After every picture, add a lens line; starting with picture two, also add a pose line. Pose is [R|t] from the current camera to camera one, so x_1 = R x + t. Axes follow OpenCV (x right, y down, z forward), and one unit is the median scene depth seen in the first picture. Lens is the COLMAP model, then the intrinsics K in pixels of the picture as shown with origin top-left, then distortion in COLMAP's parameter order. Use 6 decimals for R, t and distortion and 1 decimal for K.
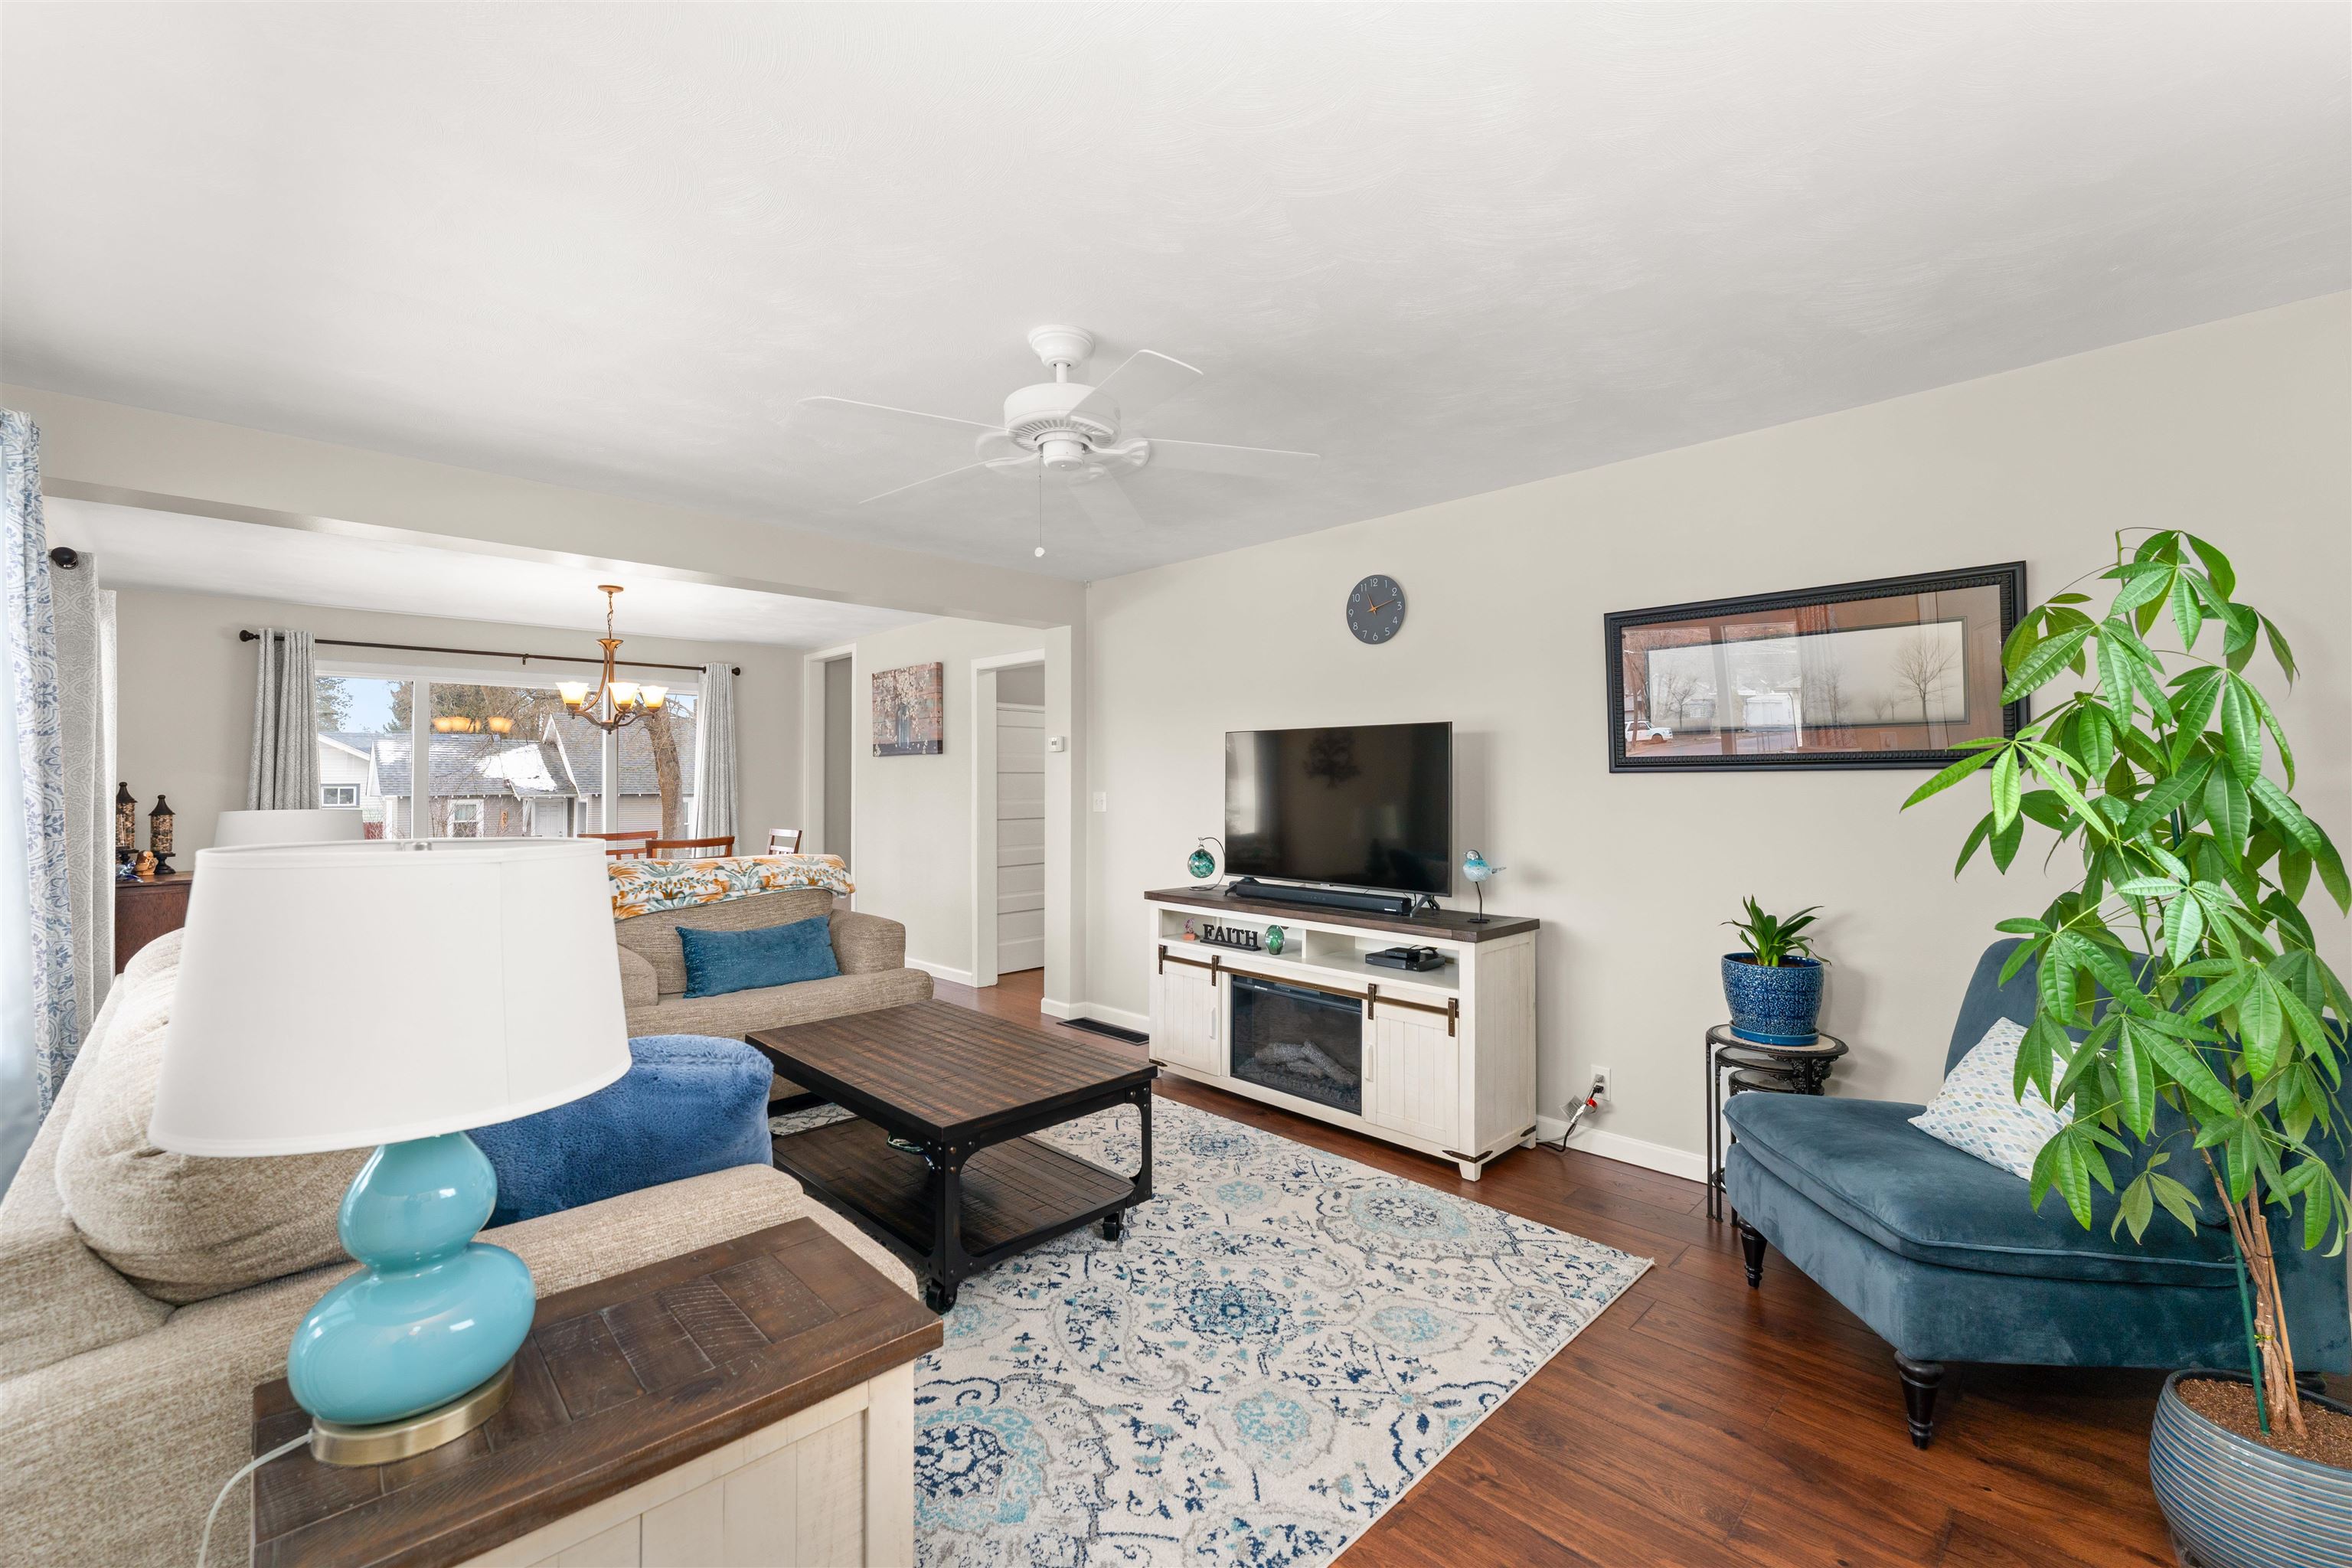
lens RADIAL K [[958.8, 0, 1176.4], [0, 958.8, 791.7], [0, 0, 1]] dist [0.002724, -0.000617]
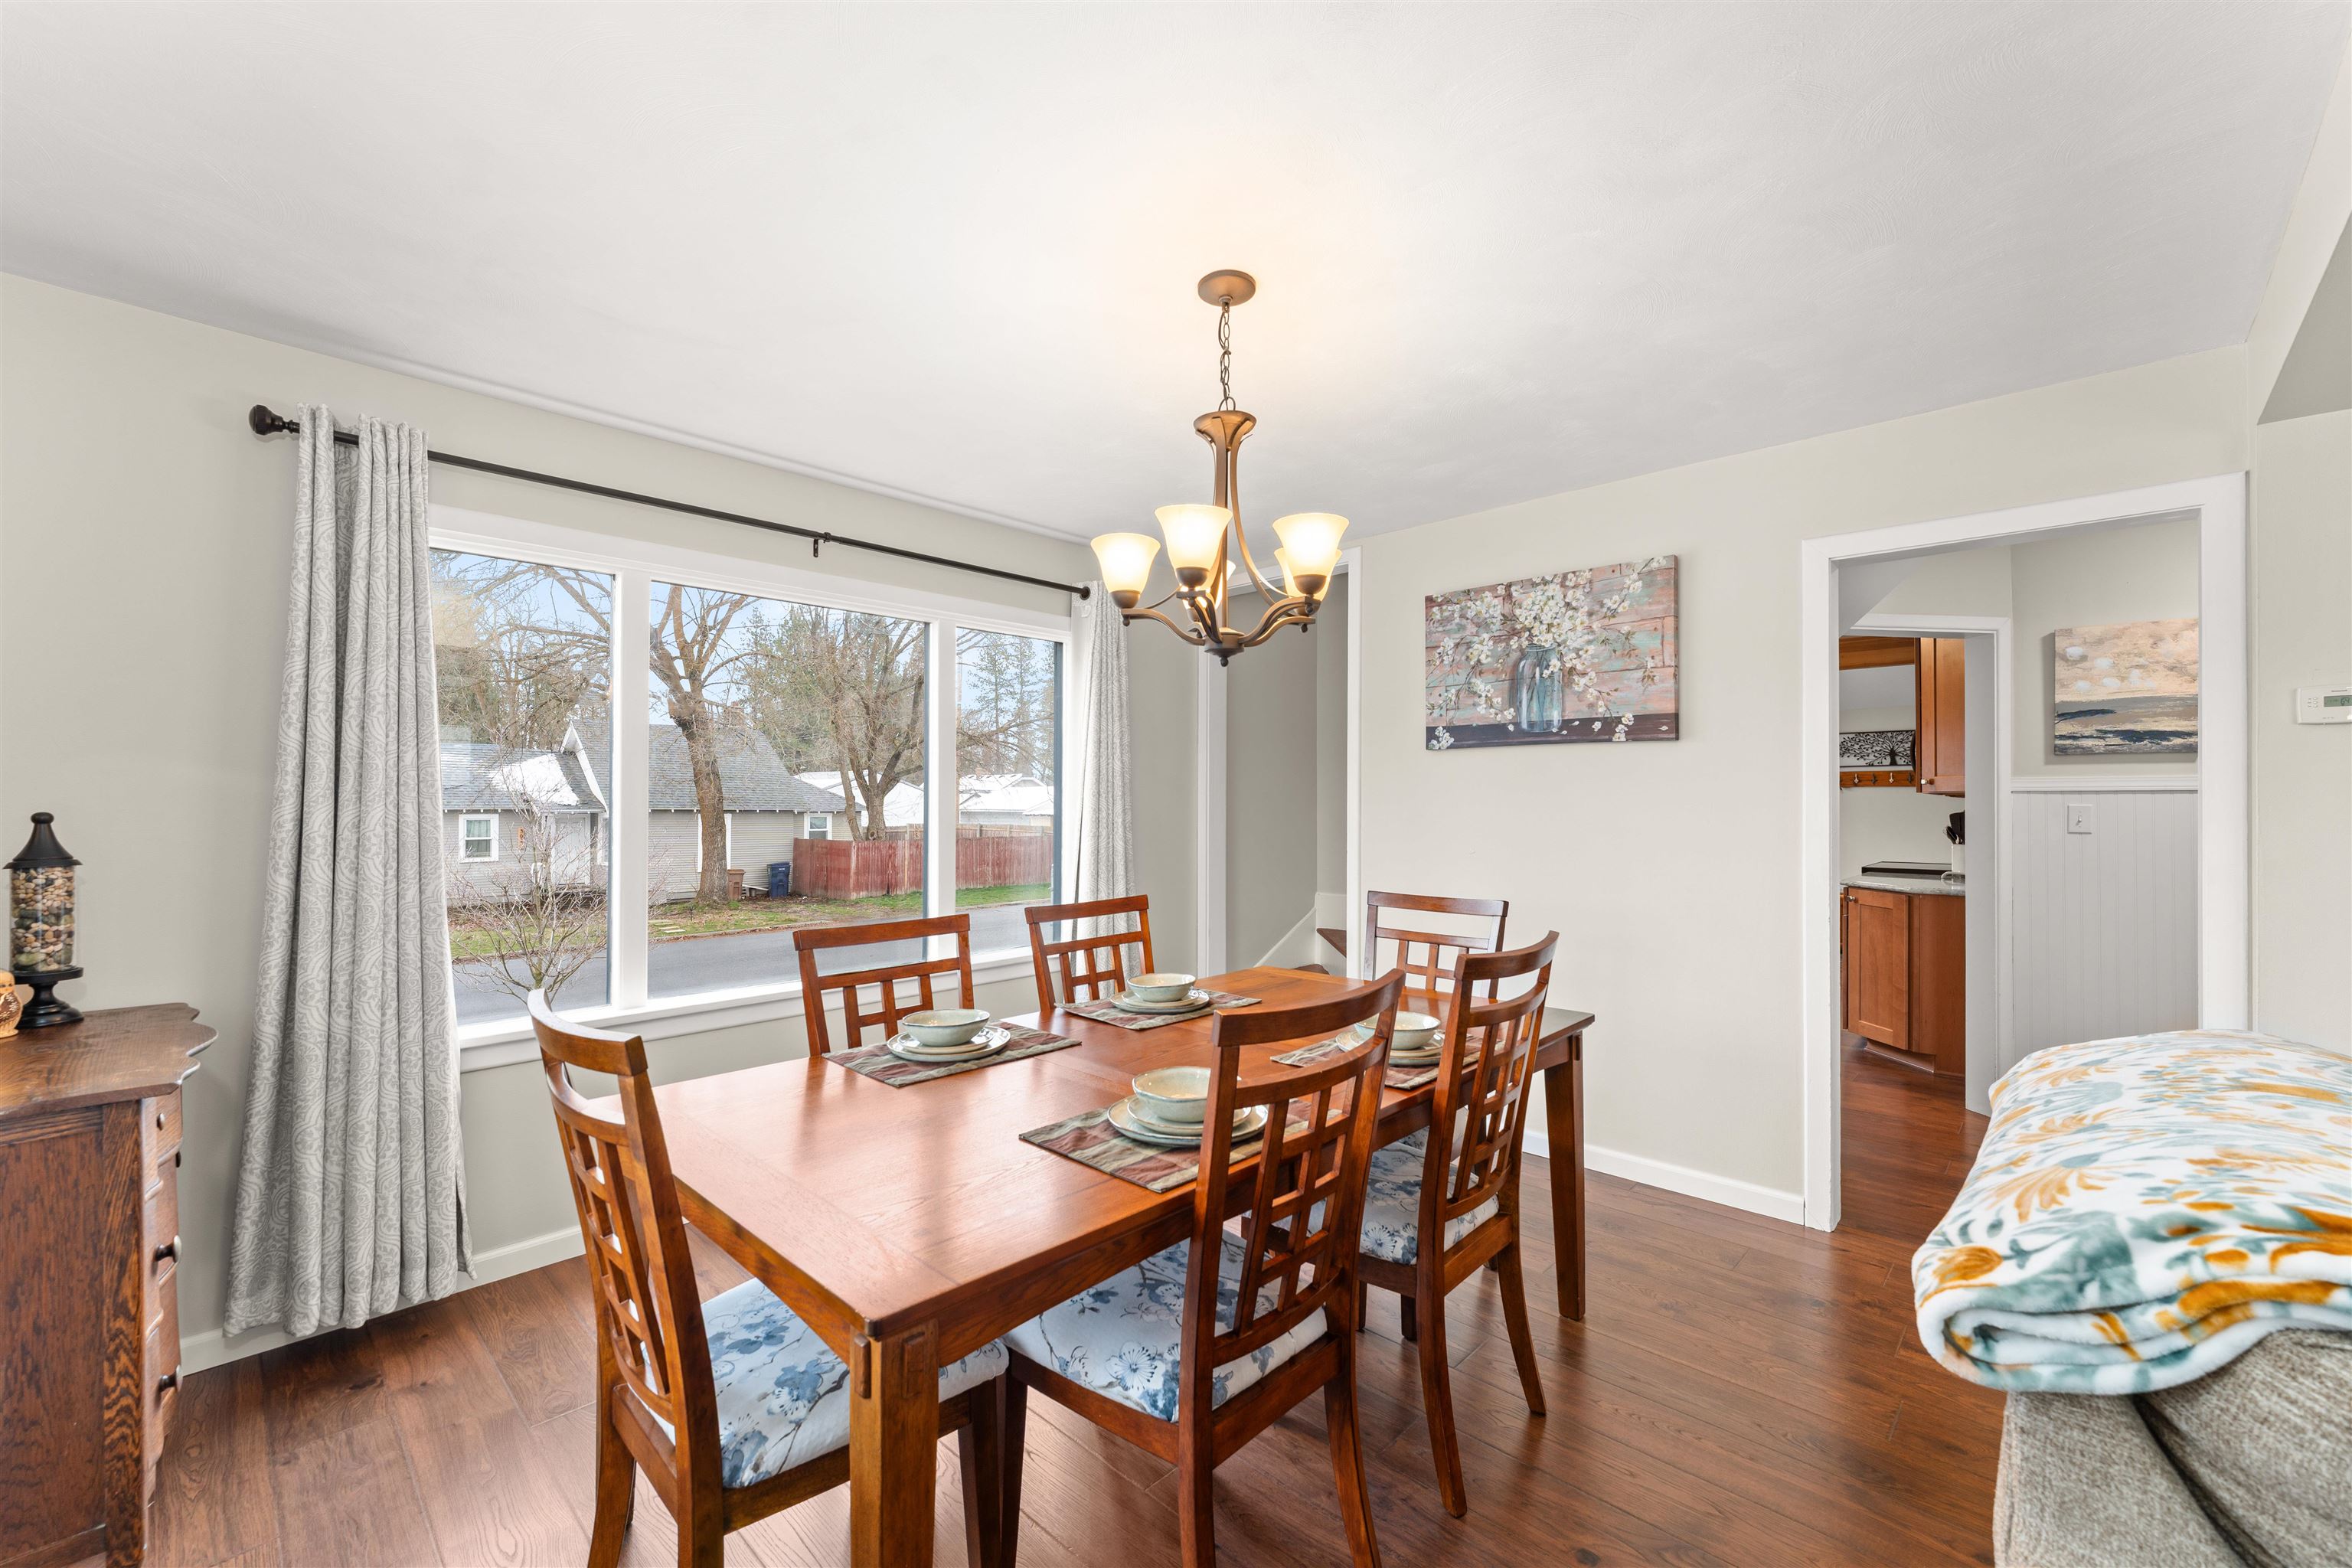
lens RADIAL K [[958.8, 0, 1170.3], [0, 958.8, 820.9], [0, 0, 1]] dist [0.002724, -0.000617]
pose [[0.999915, 0.009842, 0.008494, -0.498852], [-0.009920, 0.999908, 0.009209, -0.000836], [-0.008403, -0.009293, 0.999922, 0.499504]]
